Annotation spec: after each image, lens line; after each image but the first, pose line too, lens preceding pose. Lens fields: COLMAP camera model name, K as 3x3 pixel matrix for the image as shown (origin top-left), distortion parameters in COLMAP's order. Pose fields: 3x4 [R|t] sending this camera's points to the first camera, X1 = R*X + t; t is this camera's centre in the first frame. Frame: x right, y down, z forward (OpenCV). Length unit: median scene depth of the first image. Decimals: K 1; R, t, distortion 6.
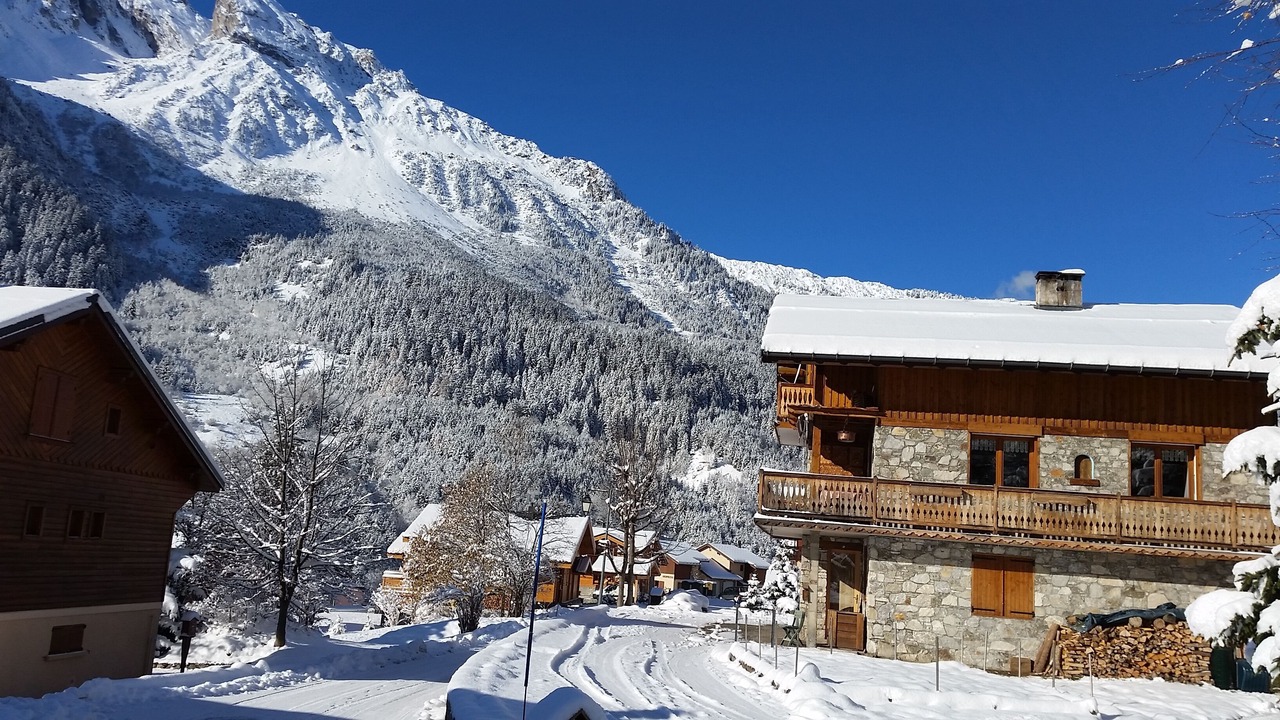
lens RADIAL K [[1081.0, 0, 589.7], [0, 1081.0, 357.3], [0, 0, 1]] dist [0.078624, -0.068907]
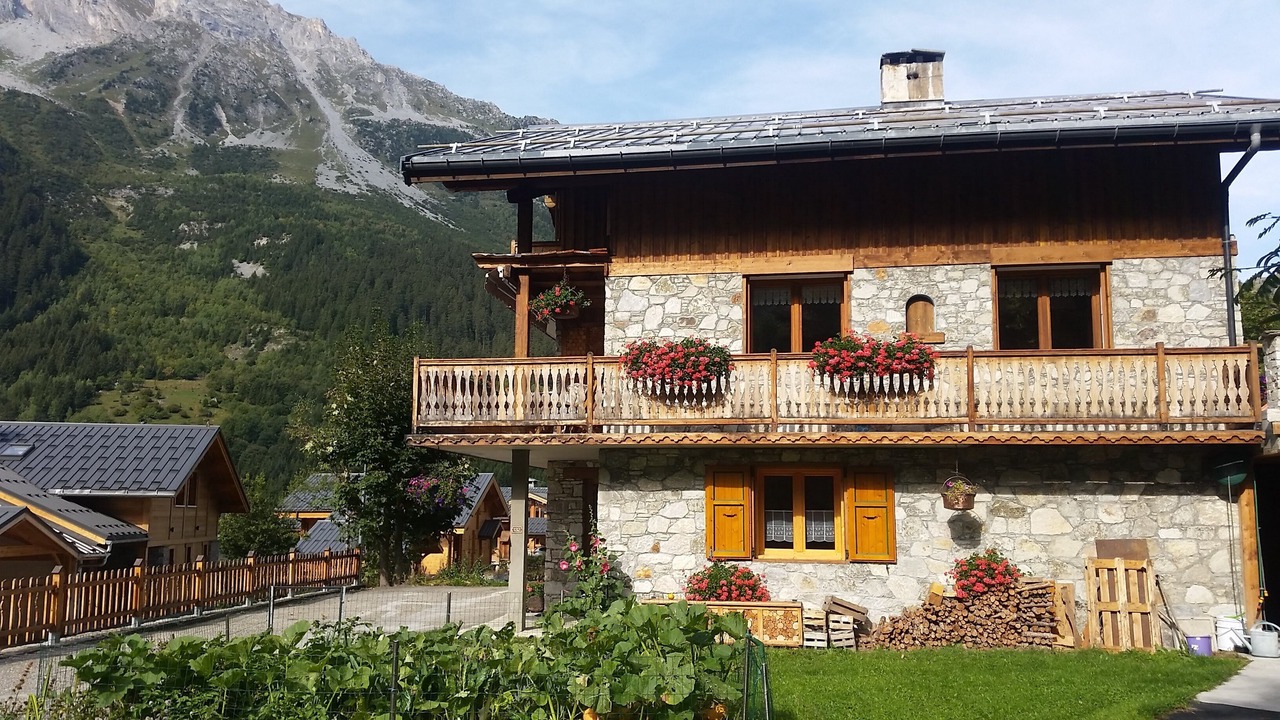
lens RADIAL K [[1081.0, 0, 591.5], [0, 1081.0, 383.1], [0, 0, 1]] dist [0.078624, -0.068907]
pose [[0.997434, -0.068926, 0.019361, 0.245663], [0.067635, 0.995852, 0.060858, 0.087407], [-0.023476, -0.059392, 0.997959, 0.378380]]
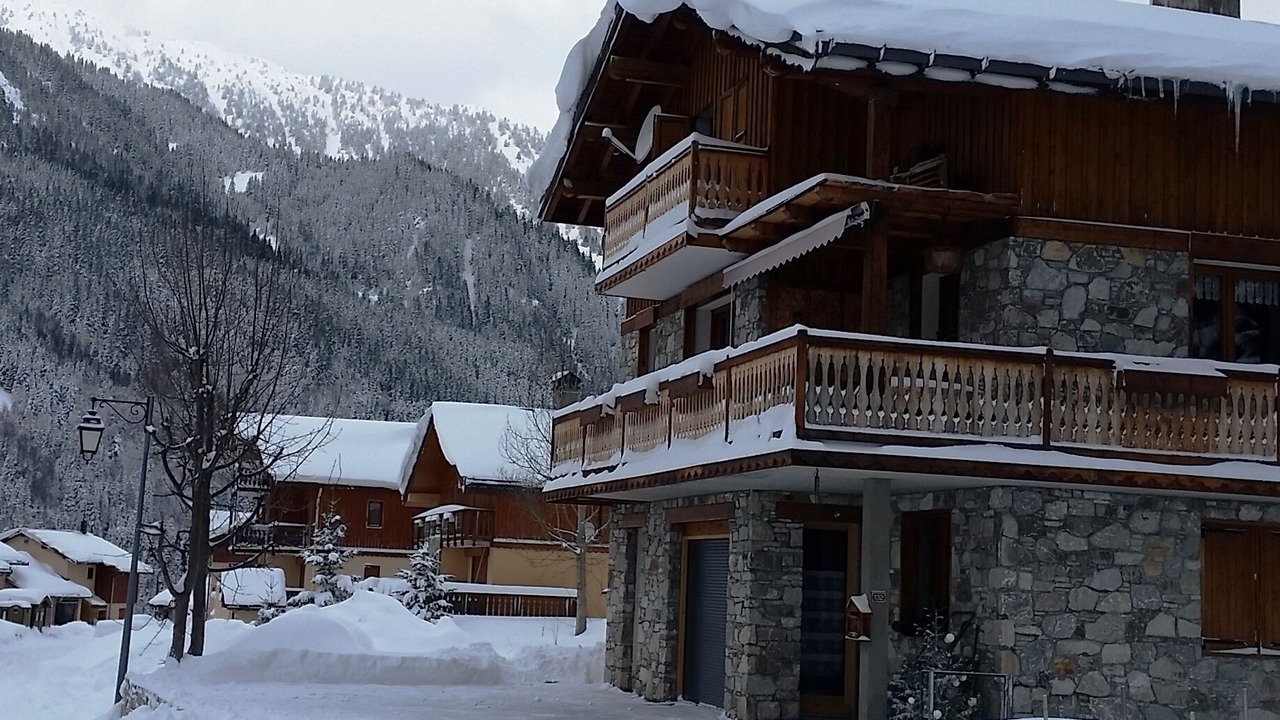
lens RADIAL K [[1936.0, 0, 609.9], [0, 1936.0, 323.8], [0, 0, 1]] dist [0.116833, 0.000000]
pose [[0.904348, 0.018005, 0.426415, -0.218194], [-0.048632, 0.996950, 0.061043, 0.059267], [-0.424016, -0.075942, 0.902465, 0.370691]]
